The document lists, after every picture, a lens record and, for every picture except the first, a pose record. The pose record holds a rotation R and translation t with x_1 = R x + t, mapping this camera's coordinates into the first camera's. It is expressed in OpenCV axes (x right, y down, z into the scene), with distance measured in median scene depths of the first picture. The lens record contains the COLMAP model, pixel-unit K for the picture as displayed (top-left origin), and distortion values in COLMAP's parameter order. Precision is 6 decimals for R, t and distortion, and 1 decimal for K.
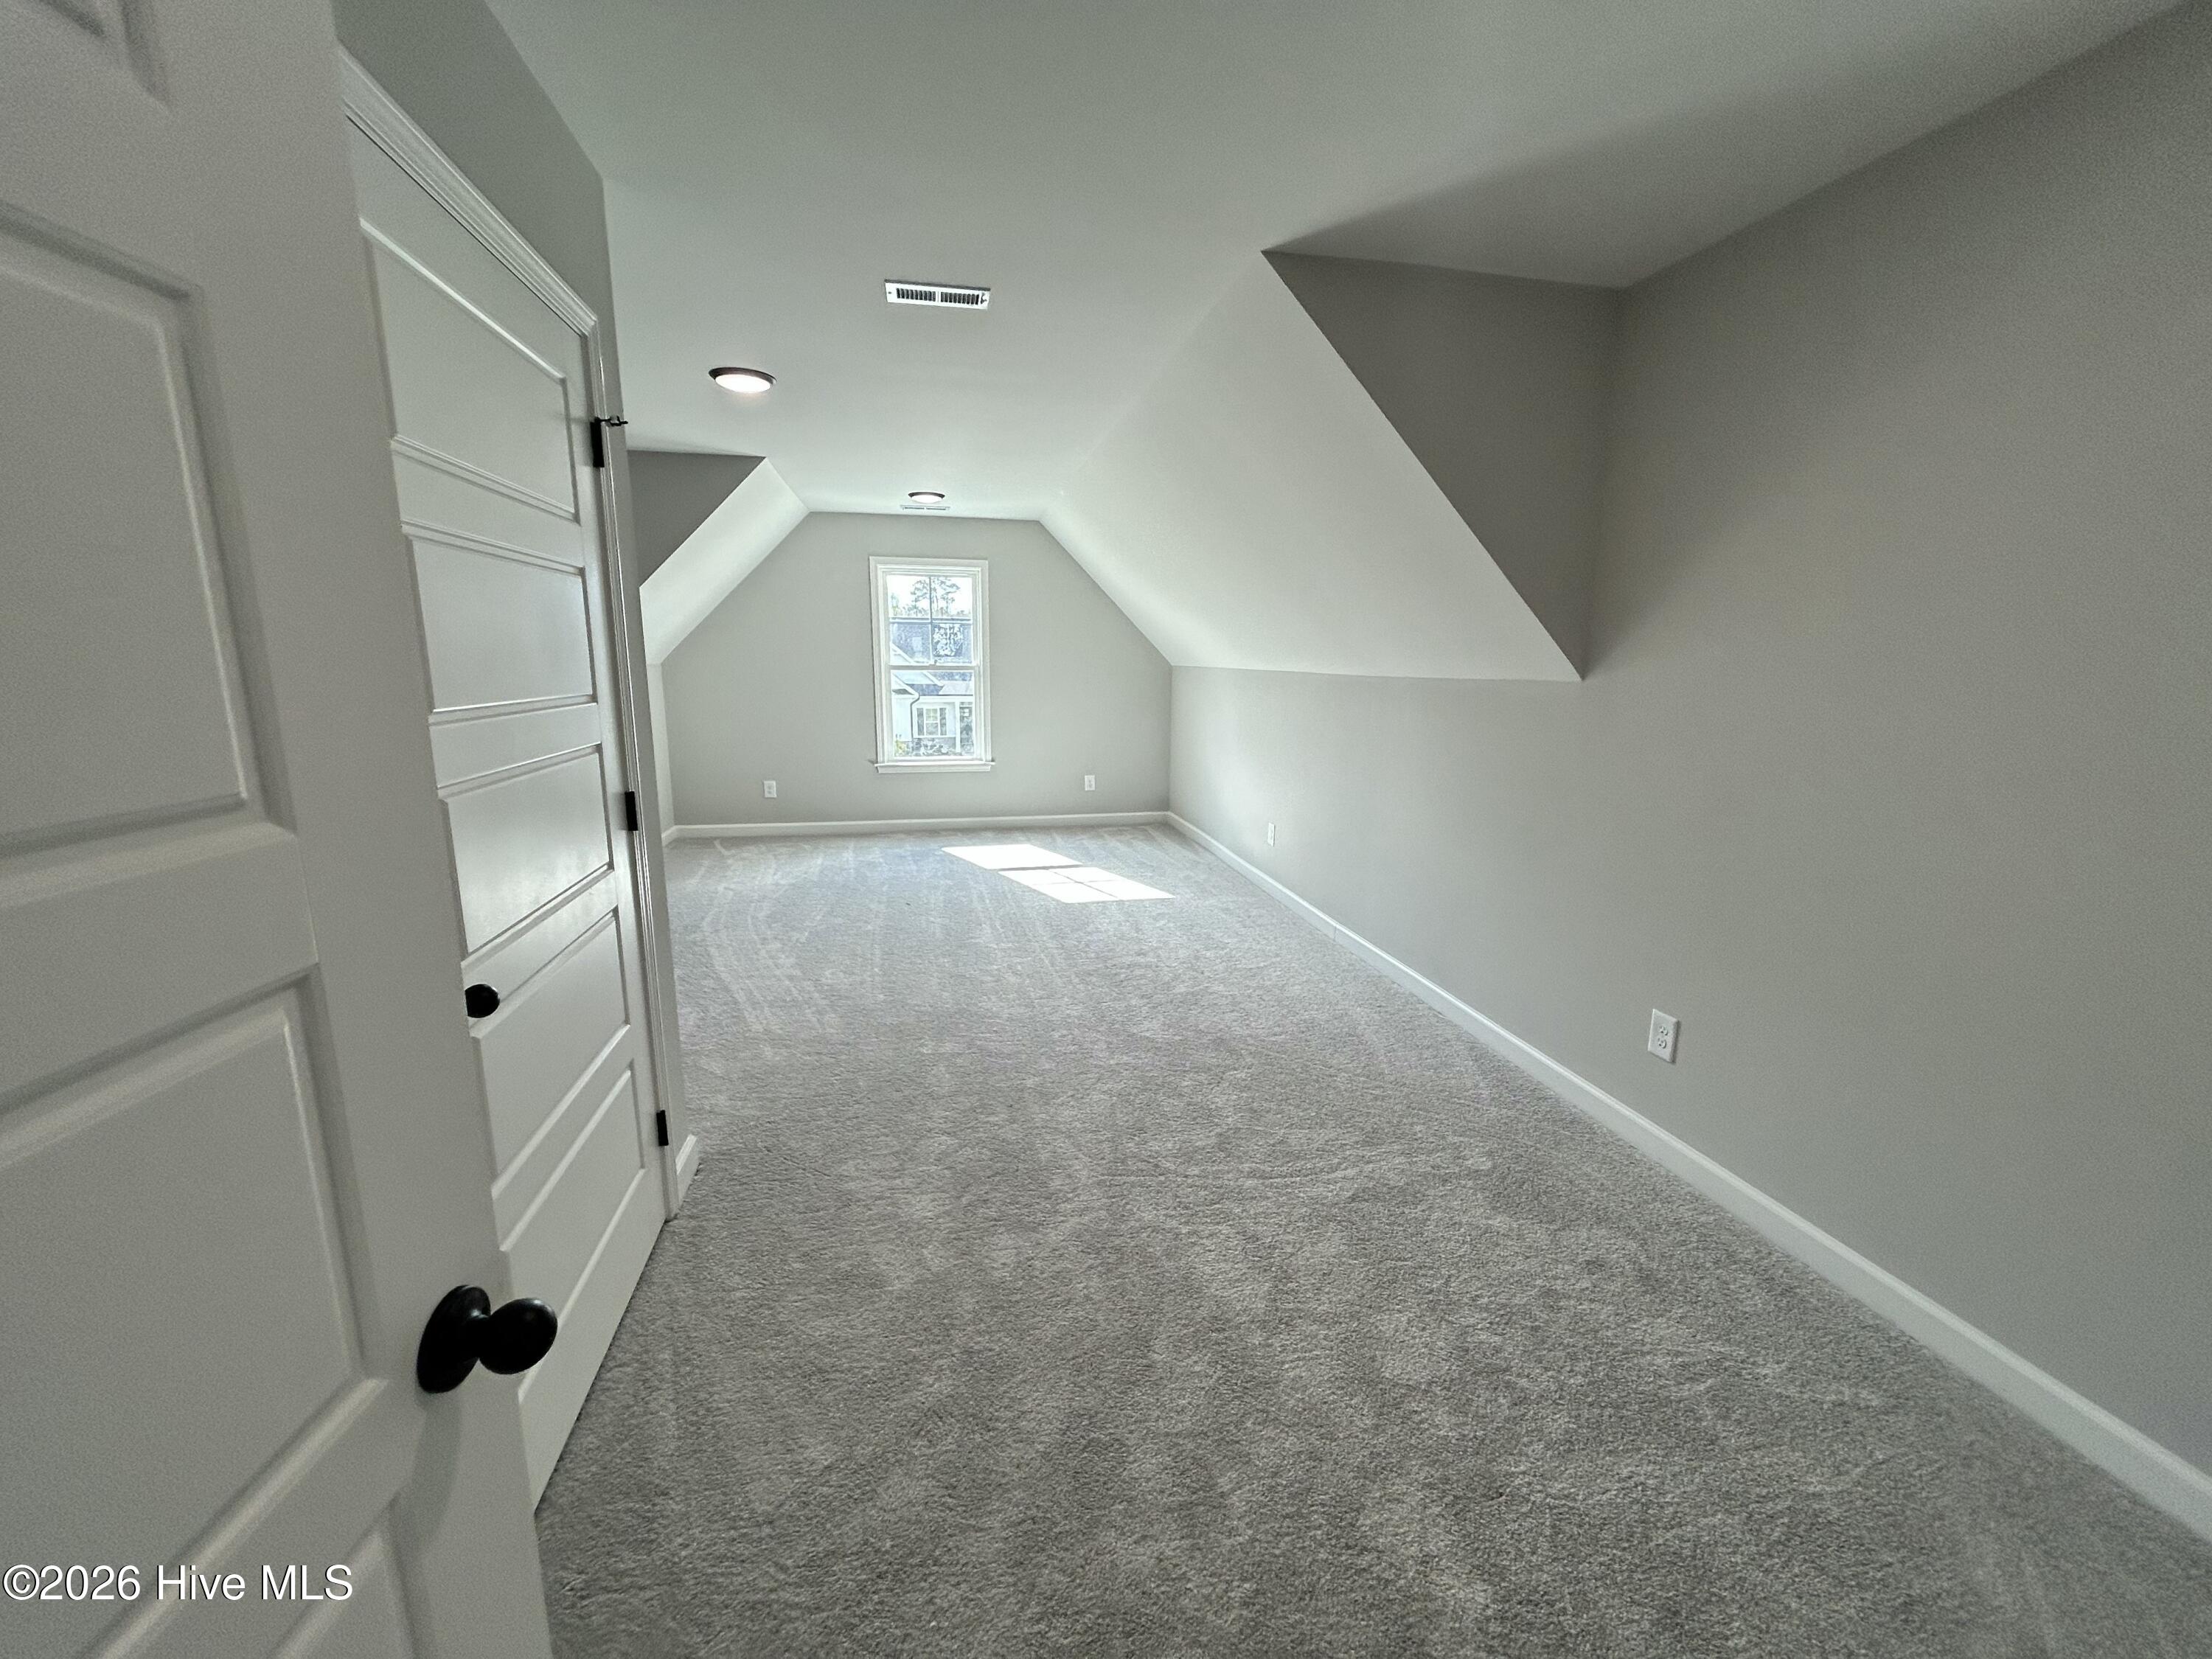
lens RADIAL K [[885.7, 0, 1106.0], [0, 885.7, 829.5], [0, 0, 1]] dist [0.001217, 0.000024]
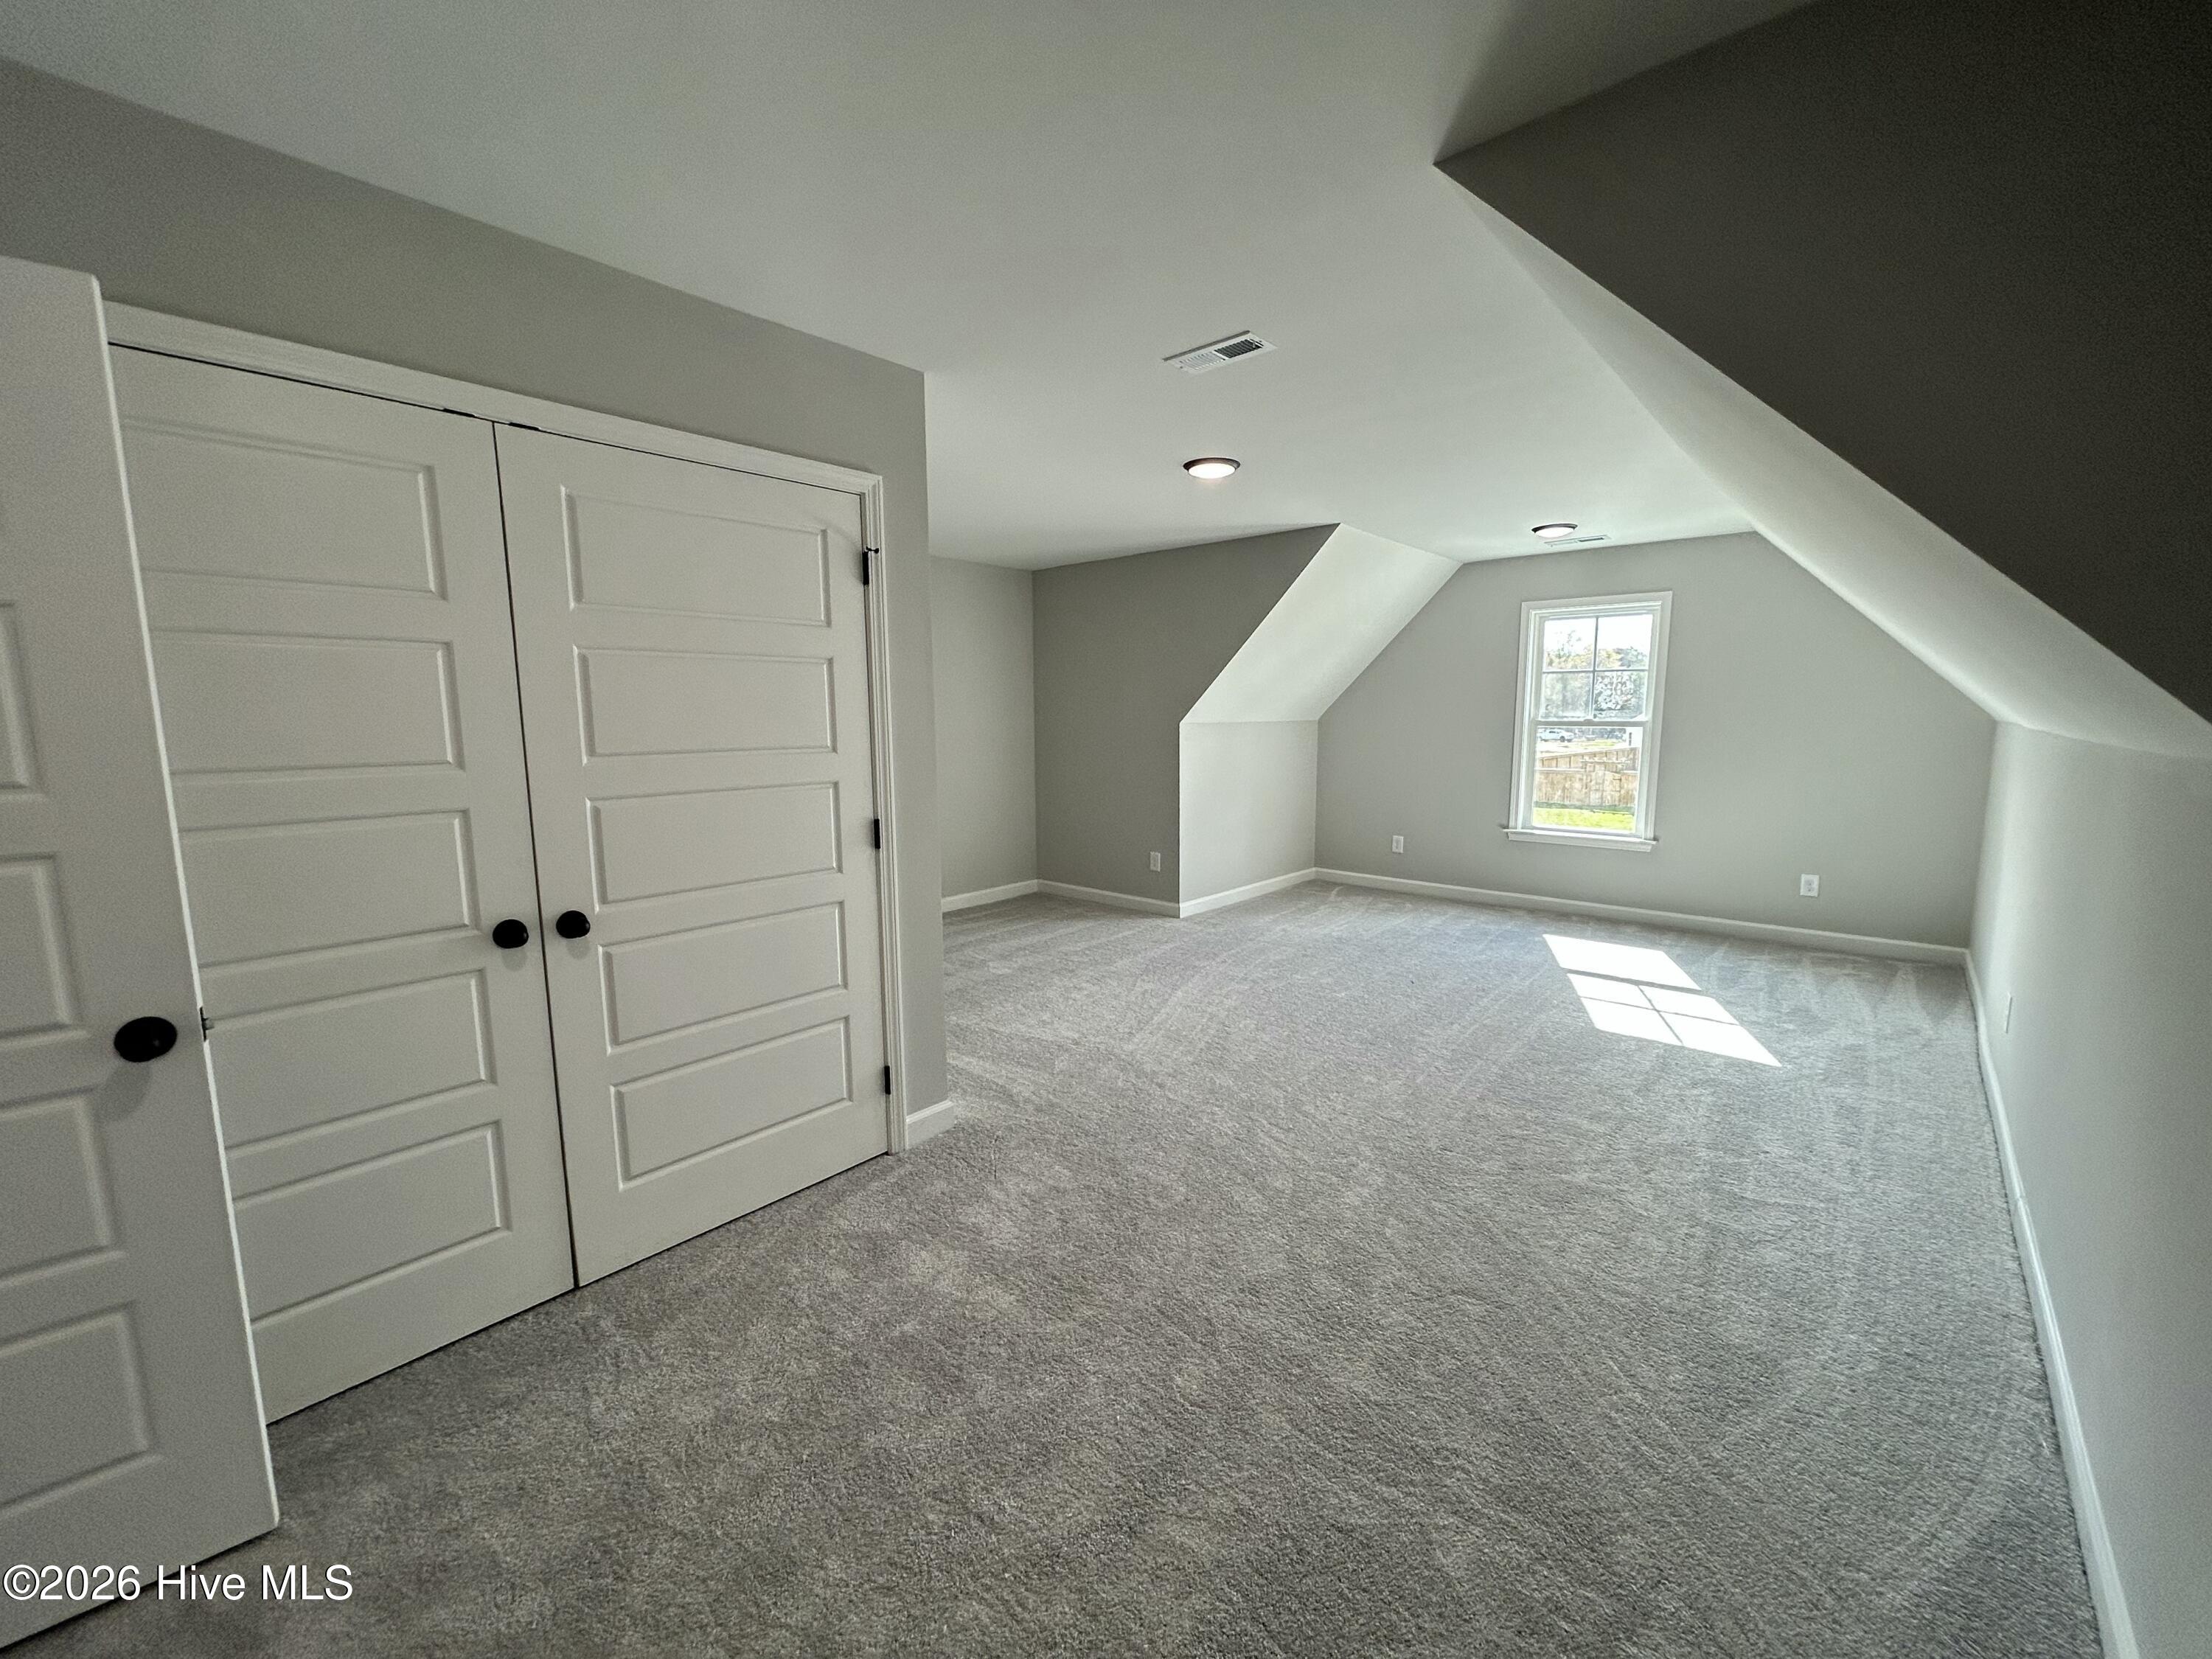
lens RADIAL K [[882.9, 0, 1106.0], [0, 882.9, 829.5], [0, 0, 1]] dist [-0.001778, -0.000031]
pose [[0.598690, 0.096042, -0.795202, 0.284941], [-0.142735, 0.989687, 0.012069, -0.035719], [0.788161, 0.106278, 0.606224, 0.180751]]
